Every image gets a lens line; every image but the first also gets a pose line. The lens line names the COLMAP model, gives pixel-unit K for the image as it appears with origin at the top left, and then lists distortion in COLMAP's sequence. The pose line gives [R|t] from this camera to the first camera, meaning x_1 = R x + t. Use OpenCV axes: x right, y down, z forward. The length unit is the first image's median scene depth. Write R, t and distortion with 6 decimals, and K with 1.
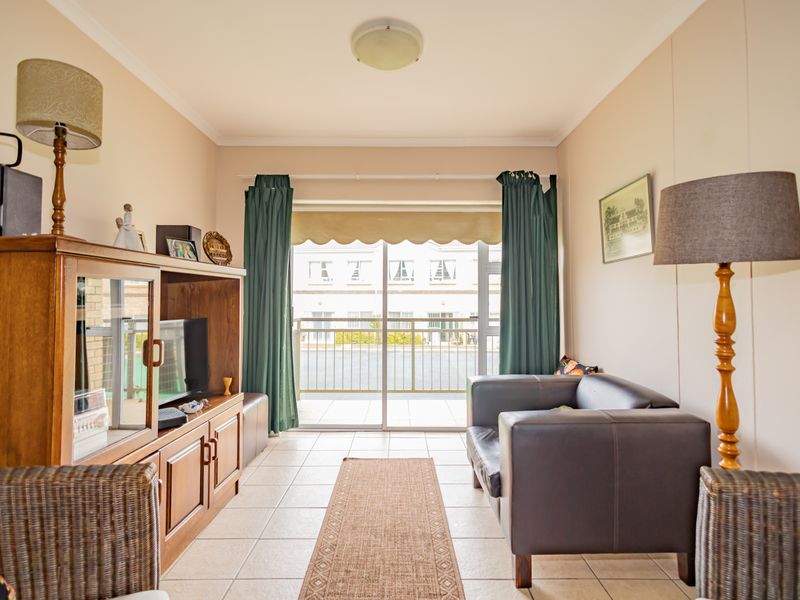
lens RADIAL K [[424.6, 0, 397.7], [0, 424.6, 286.7], [0, 0, 1]] dist [0.005525, -0.001847]
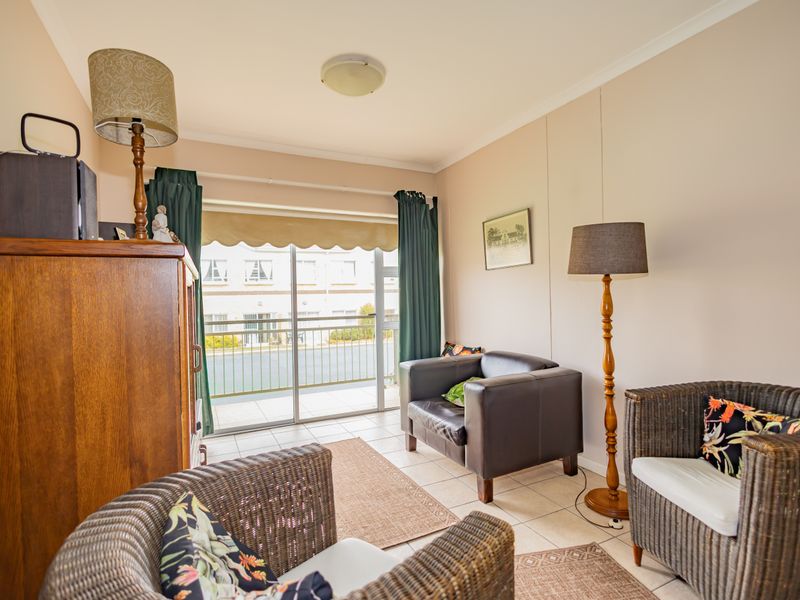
lens RADIAL K [[414.2, 0, 397.3], [0, 414.2, 300.6], [0, 0, 1]] dist [0.009353, -0.000342]
pose [[0.895538, -0.022090, 0.444437, -0.328441], [0.007280, 0.999361, 0.035002, -0.005881], [-0.444926, -0.028110, 0.895126, -0.043133]]
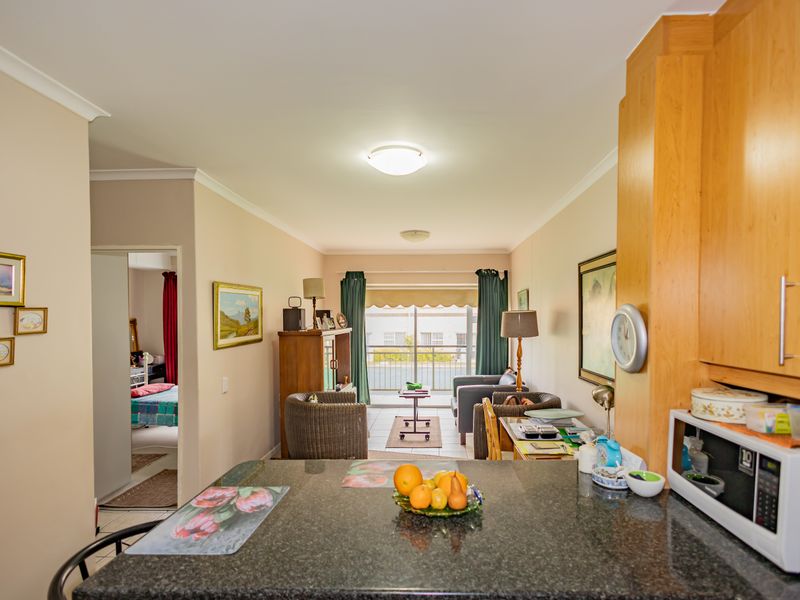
lens RADIAL K [[427.6, 0, 422.9], [0, 427.6, 332.3], [0, 0, 1]] dist [0.001813, -0.000052]
pose [[0.999823, -0.003931, -0.018385, 0.044394], [0.005135, 0.997812, 0.065908, -0.142760], [0.018086, -0.065991, 0.997656, -1.065066]]
